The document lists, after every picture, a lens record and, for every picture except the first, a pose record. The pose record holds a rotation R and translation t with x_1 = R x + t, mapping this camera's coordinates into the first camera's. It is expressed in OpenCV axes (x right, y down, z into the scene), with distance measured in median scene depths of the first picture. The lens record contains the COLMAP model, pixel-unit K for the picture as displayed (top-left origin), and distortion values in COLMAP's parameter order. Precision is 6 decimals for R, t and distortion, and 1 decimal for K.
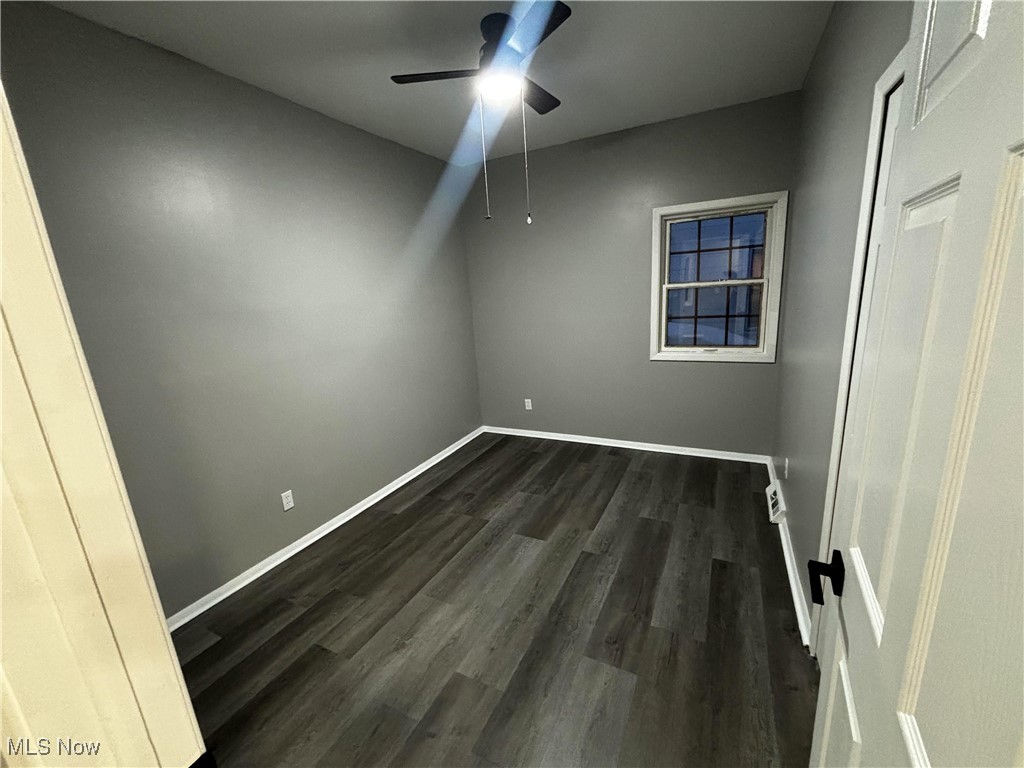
lens RADIAL K [[413.6, 0, 510.9], [0, 413.6, 385.3], [0, 0, 1]] dist [-0.001500, -0.000105]
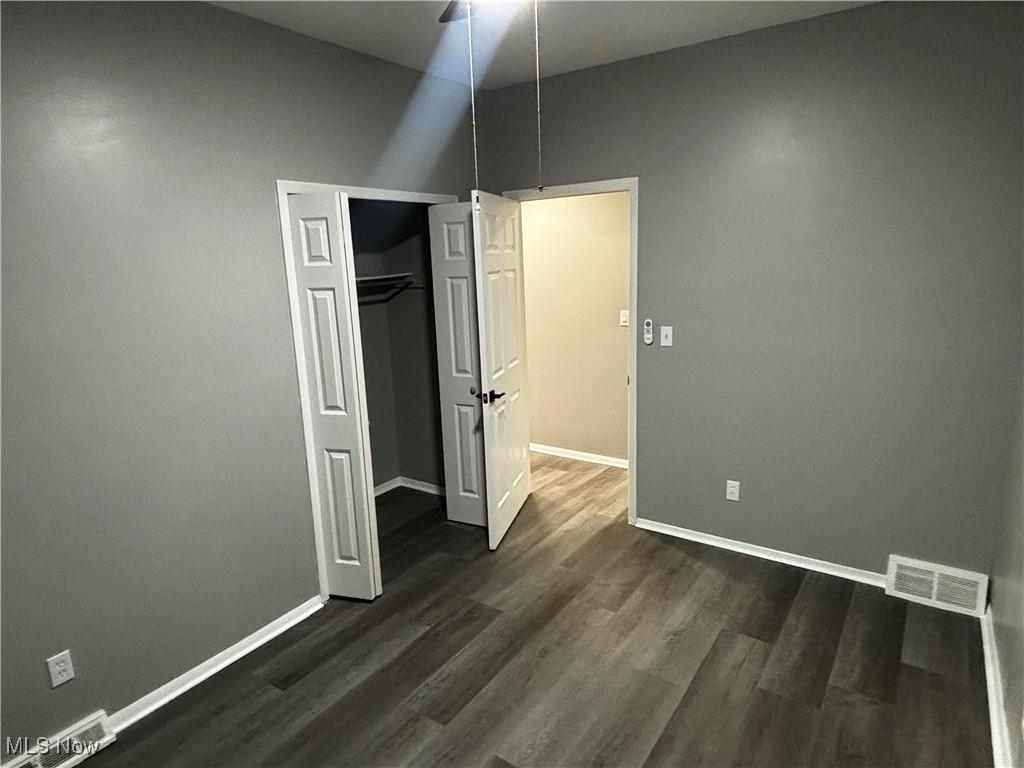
lens RADIAL K [[600.4, 0, 511.3], [0, 600.4, 384.1], [0, 0, 1]] dist [0.003936, 0.001239]
pose [[-0.985791, 0.068882, 0.153206, -0.123418], [0.128272, 0.897566, 0.421807, -0.526607], [-0.108457, 0.435466, -0.893648, 1.884263]]
